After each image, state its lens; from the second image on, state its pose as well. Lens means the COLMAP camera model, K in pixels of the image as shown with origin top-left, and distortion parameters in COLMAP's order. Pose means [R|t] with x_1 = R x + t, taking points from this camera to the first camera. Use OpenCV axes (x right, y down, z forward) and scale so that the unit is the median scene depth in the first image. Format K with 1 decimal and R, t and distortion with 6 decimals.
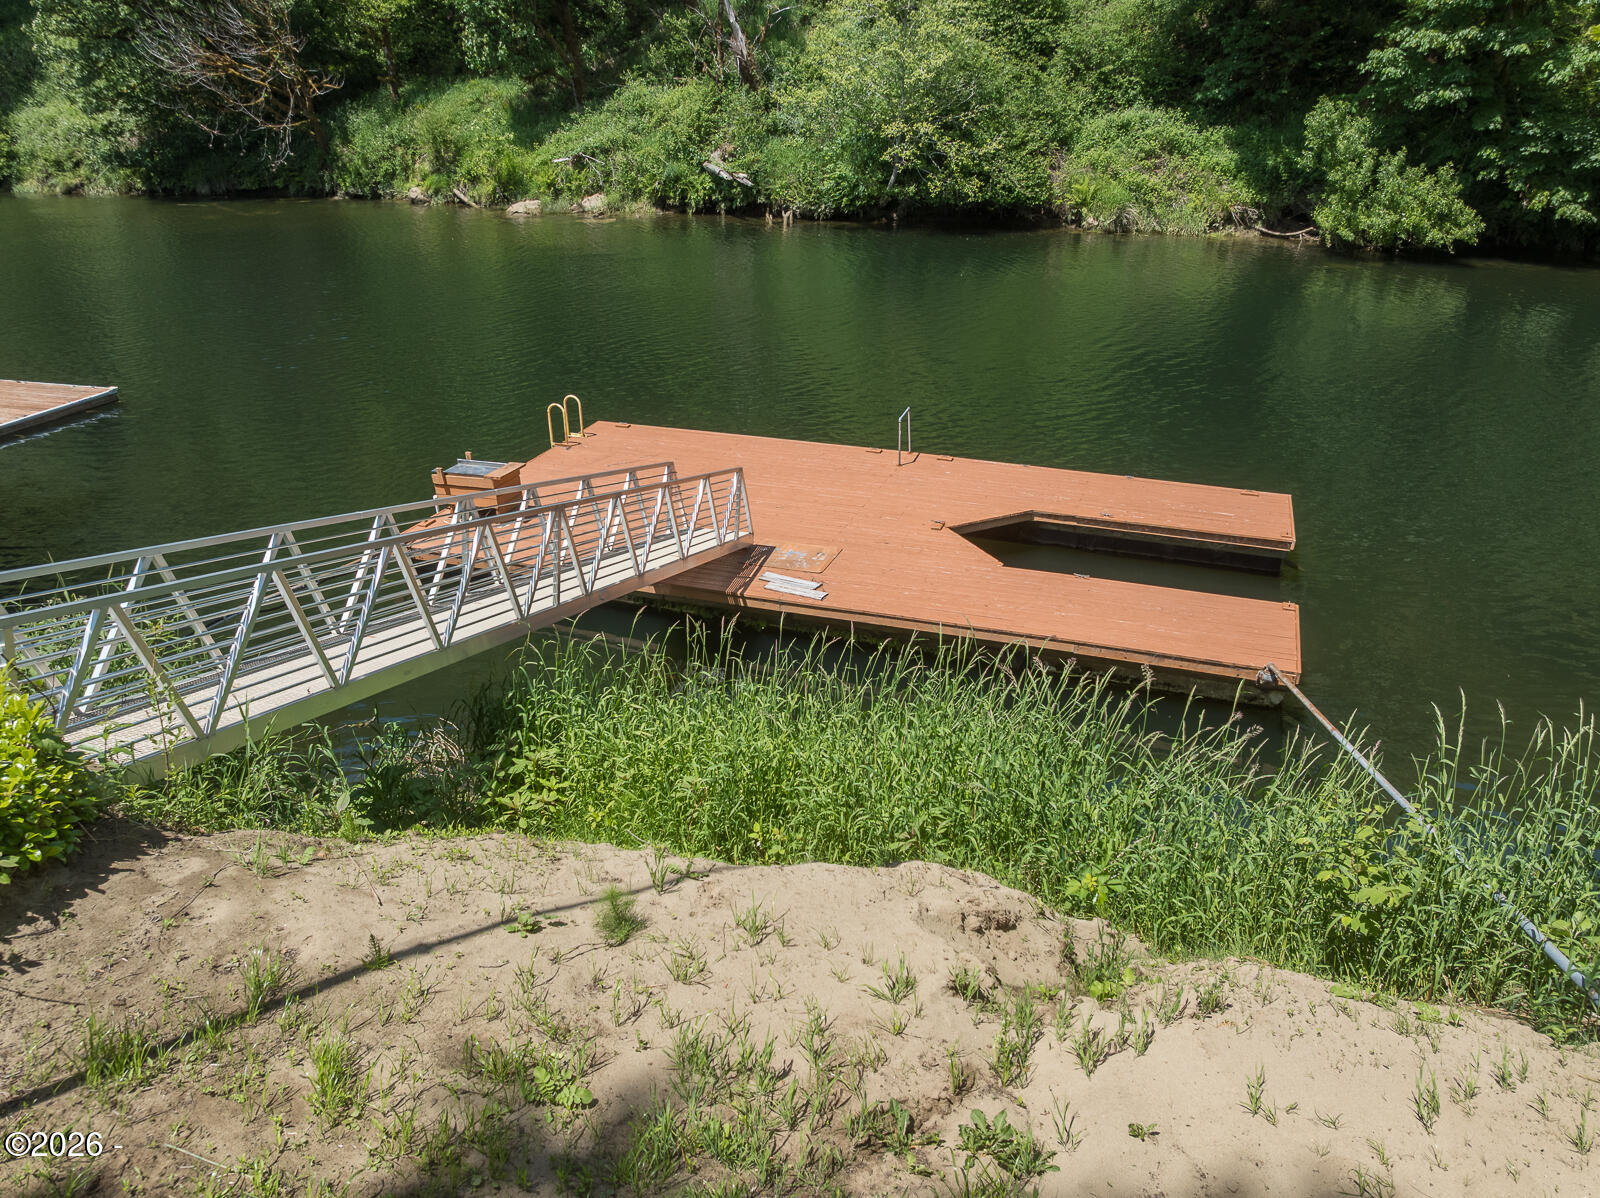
lens RADIAL K [[1139.6, 0, 805.7], [0, 1139.6, 591.0], [0, 0, 1]] dist [-0.045472, 0.014371]
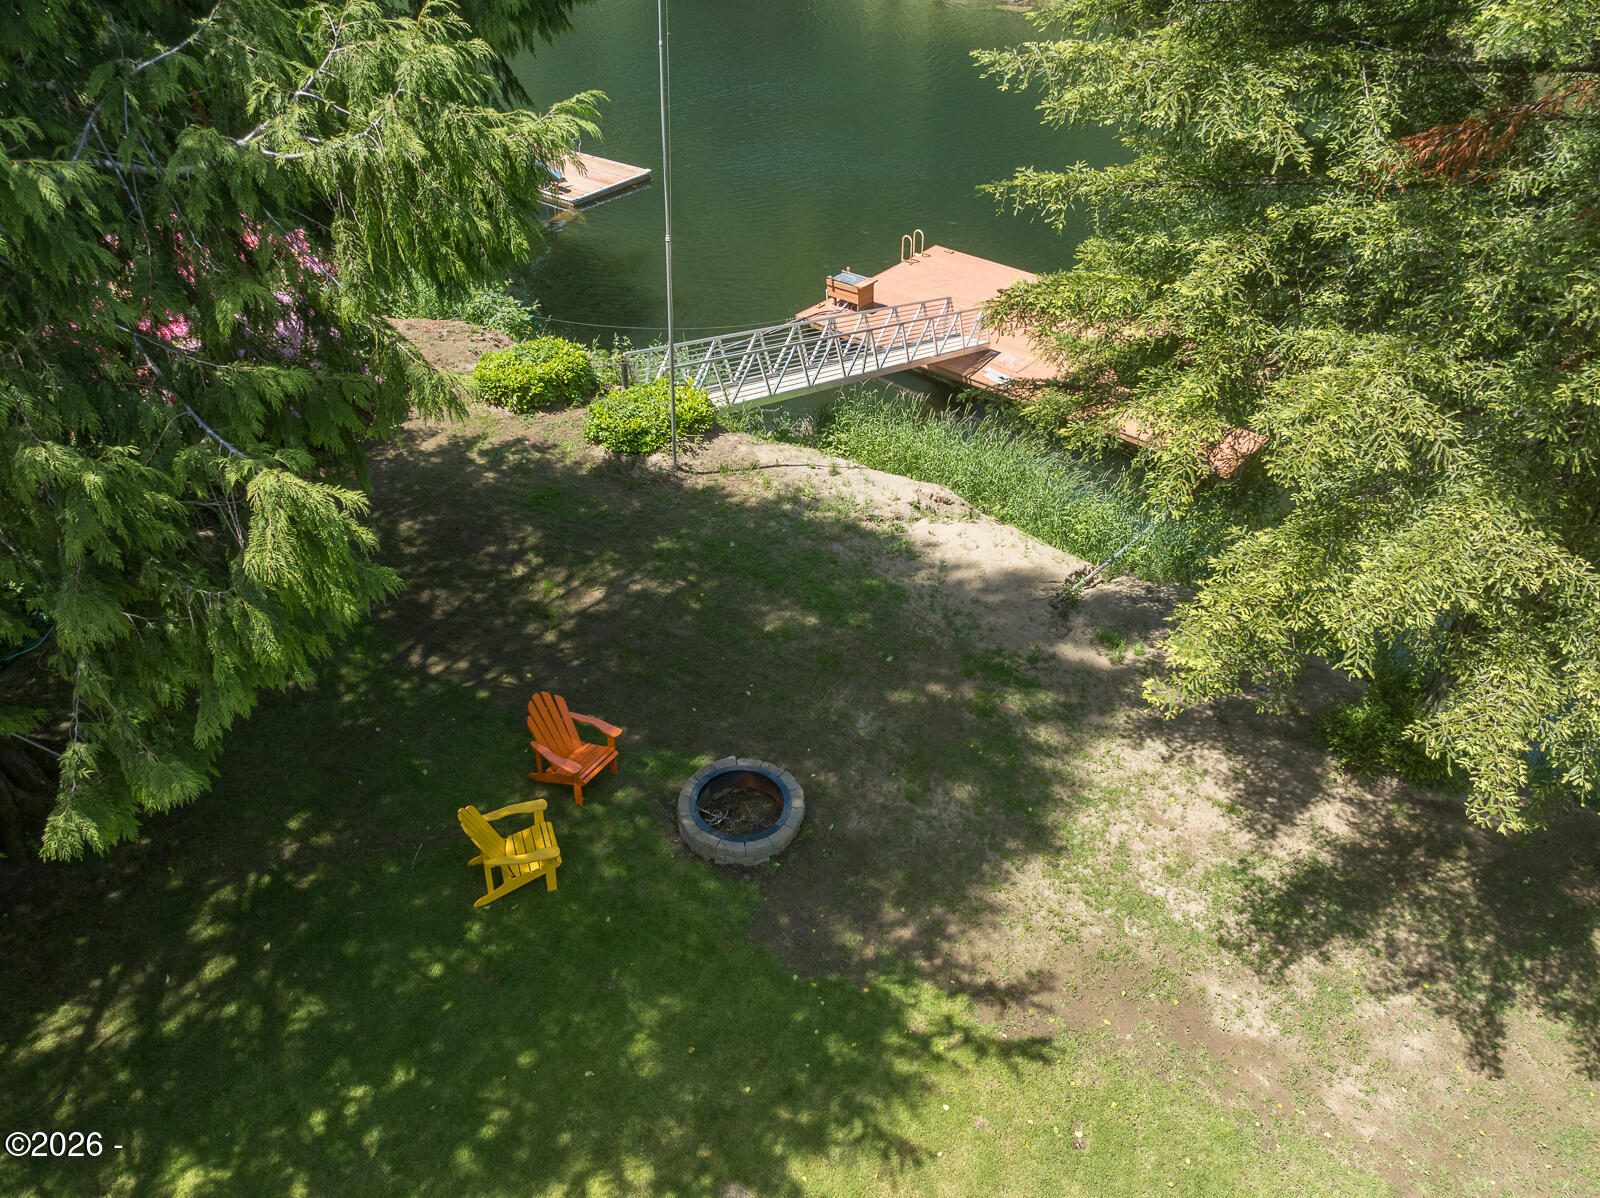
lens RADIAL K [[1139.6, 0, 802.5], [0, 1139.6, 603.8], [0, 0, 1]] dist [-0.045472, 0.014371]
pose [[0.929194, 0.228534, -0.290468, 0.500751], [-0.151053, 0.952099, 0.265877, -0.155551], [0.337316, -0.203175, 0.919205, -1.404963]]
